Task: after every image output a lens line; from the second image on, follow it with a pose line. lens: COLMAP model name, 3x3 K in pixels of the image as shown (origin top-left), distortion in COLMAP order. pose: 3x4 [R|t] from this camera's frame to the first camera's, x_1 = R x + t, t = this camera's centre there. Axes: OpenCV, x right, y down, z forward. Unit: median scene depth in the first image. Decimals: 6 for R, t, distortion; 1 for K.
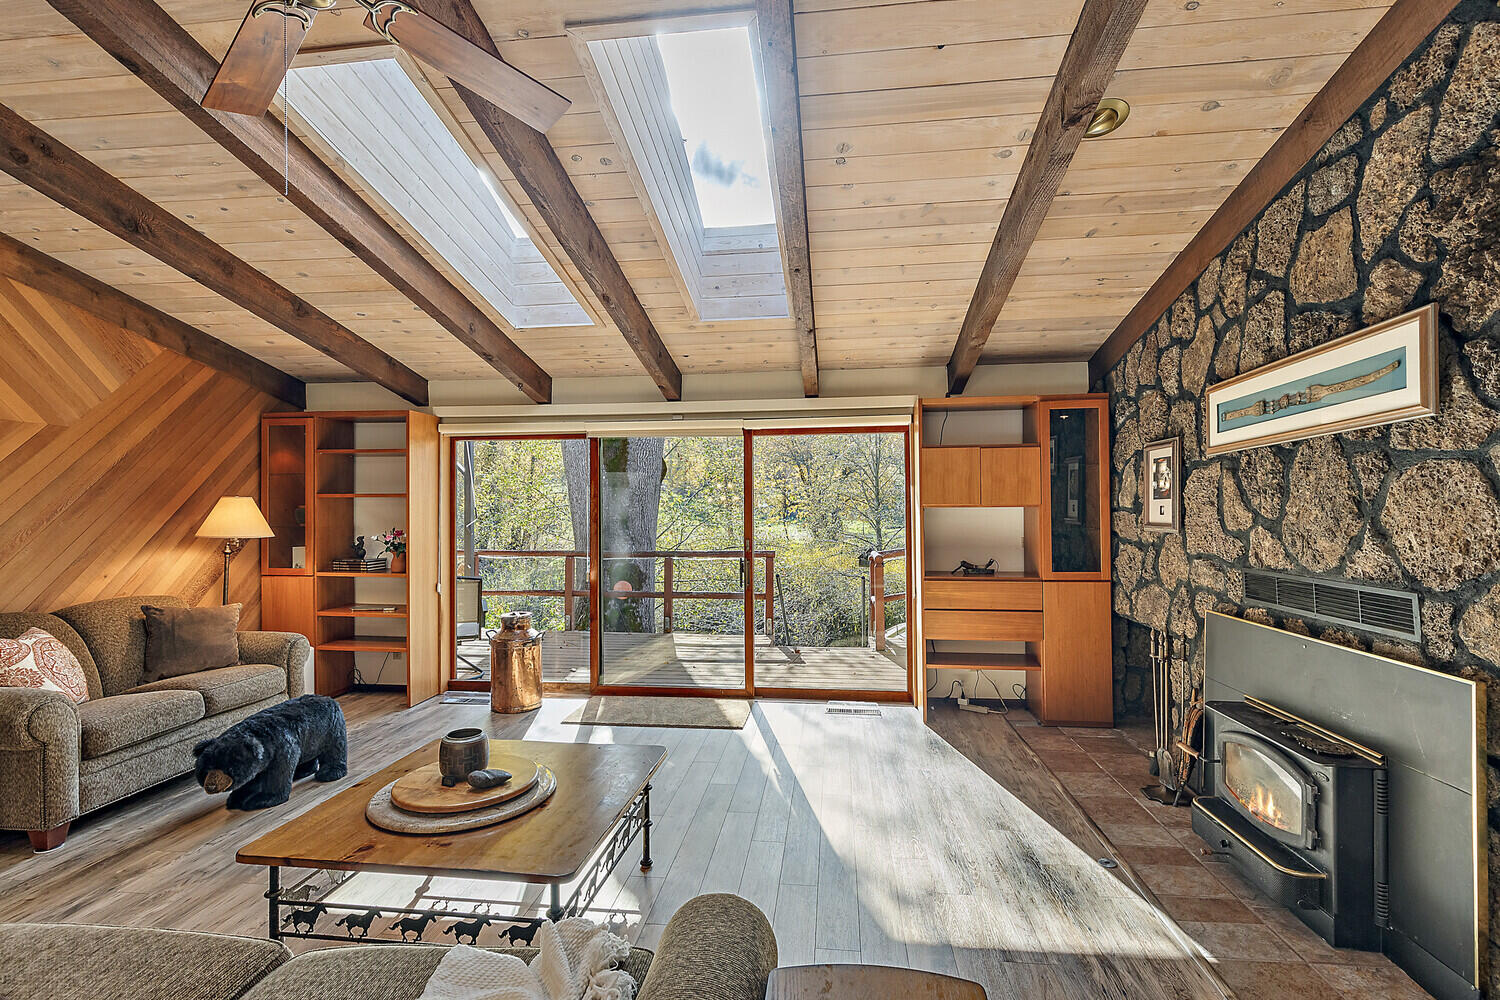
lens RADIAL K [[673.4, 0, 750.0], [0, 673.4, 500.0], [0, 0, 1]] dist [0.003765, -0.000138]
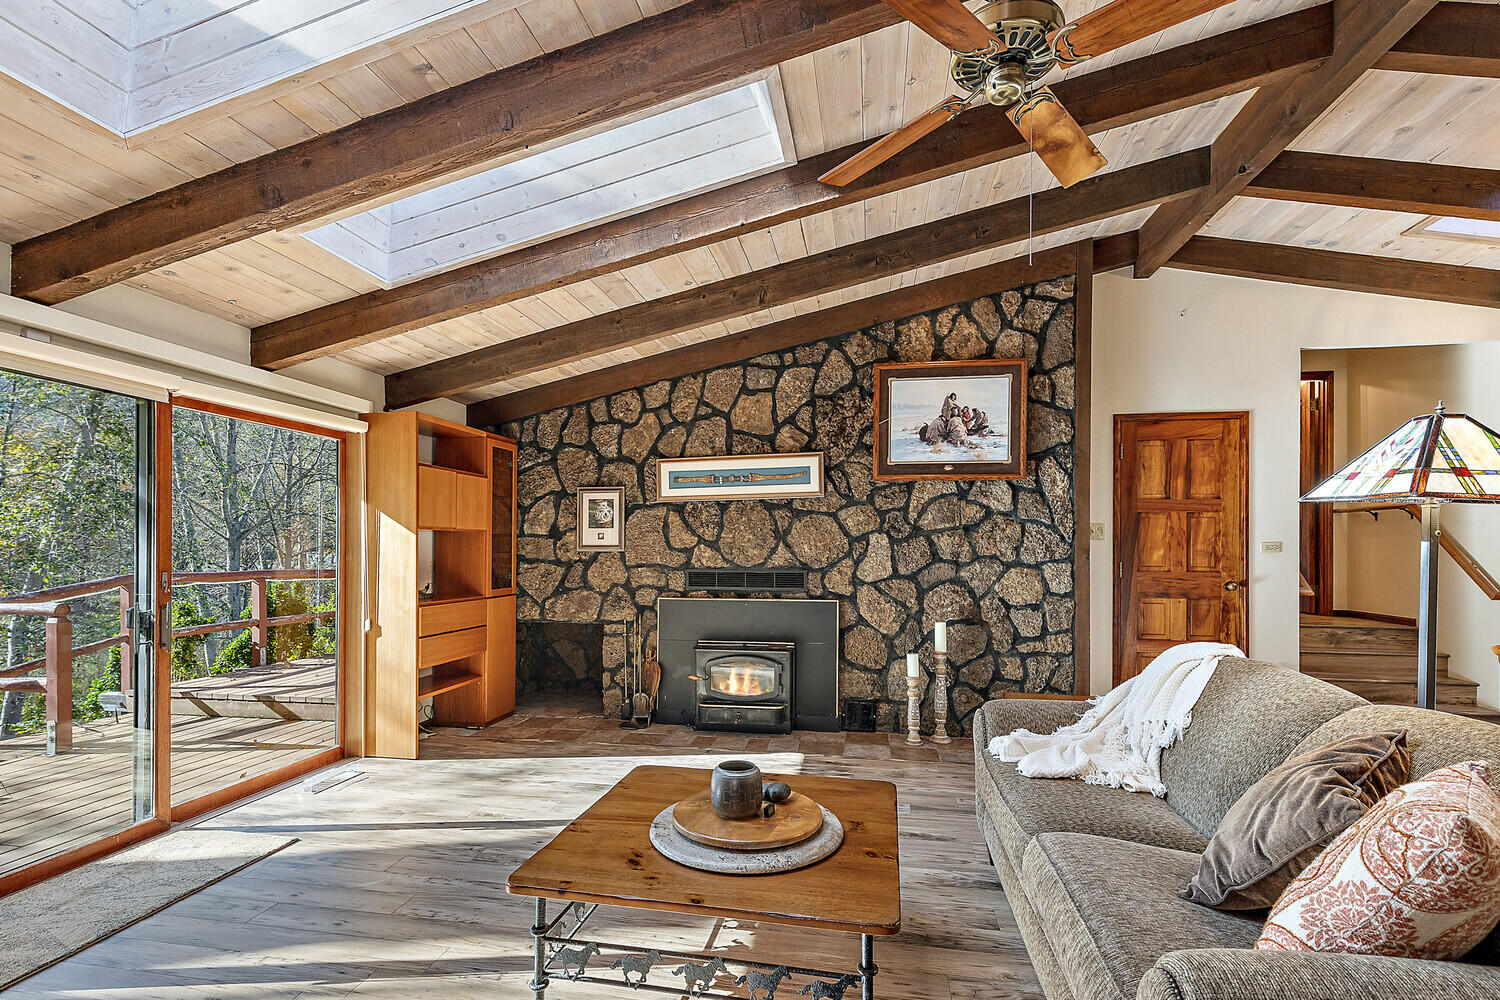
lens RADIAL K [[735.3, 0, 720.0], [0, 735.3, 550.9], [0, 0, 1]] dist [0.006250, -0.000298]
pose [[0.060990, 0.005901, 0.998121, -1.065790], [-0.016148, 0.999857, -0.004925, 0.057498], [-0.998008, -0.015817, 0.061076, 0.752303]]
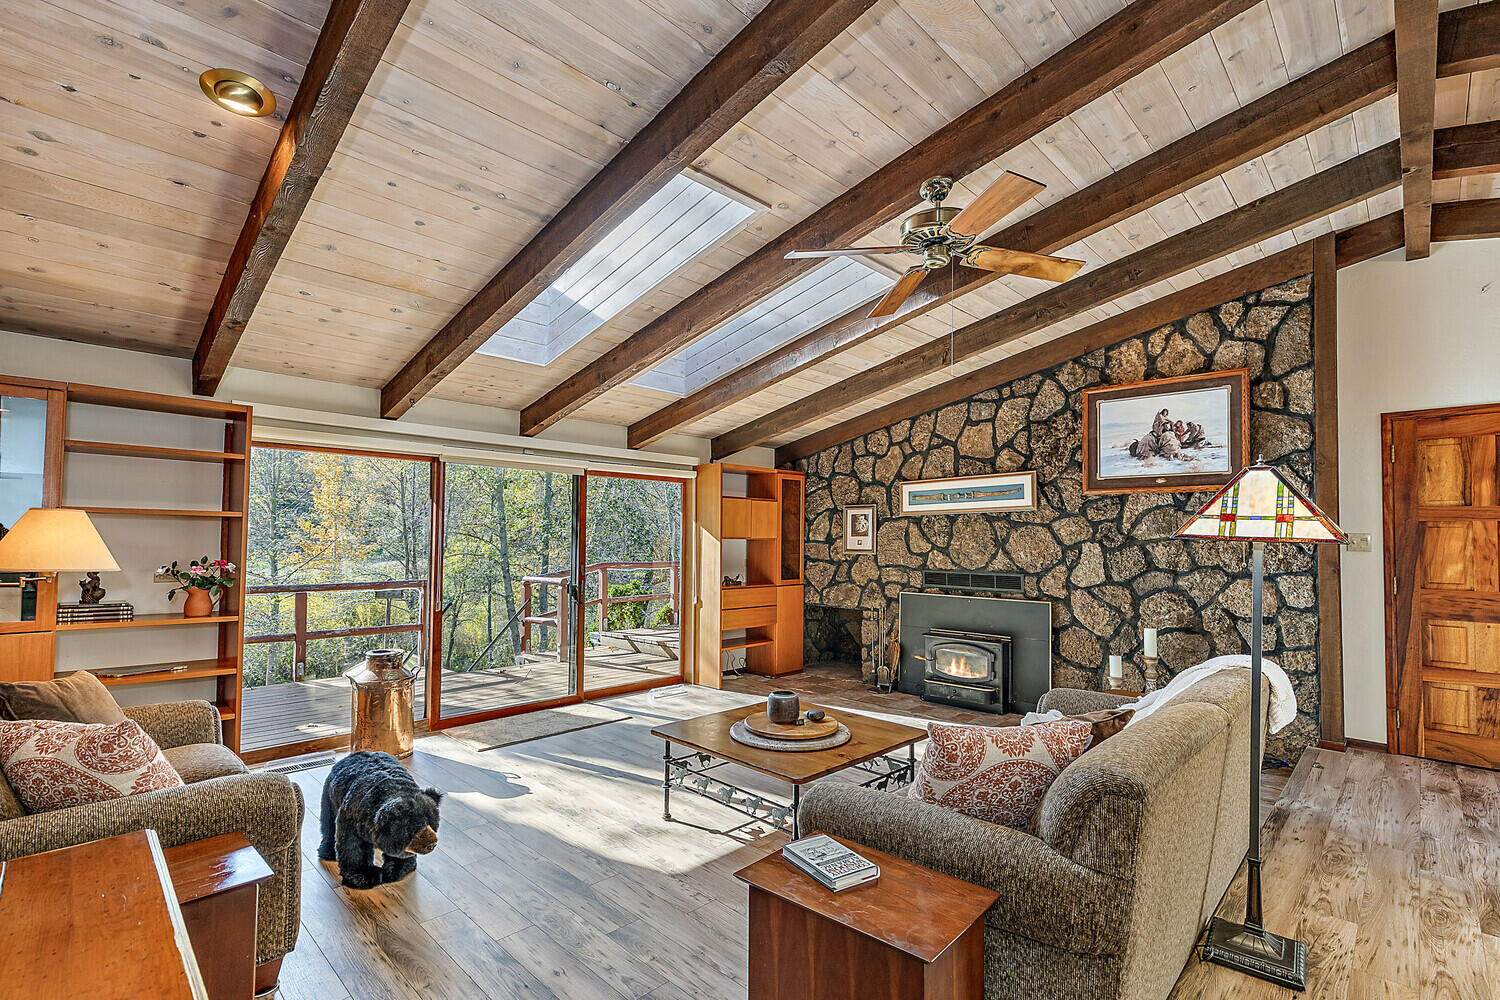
lens RADIAL K [[681.4, 0, 696.3], [0, 681.4, 519.9], [0, 0, 1]] dist [0.000338, -0.000274]
pose [[0.631666, 0.034783, 0.774460, -1.304951], [-0.023340, 0.999393, -0.025849, 0.013664], [-0.774889, -0.001748, 0.632095, 0.184973]]
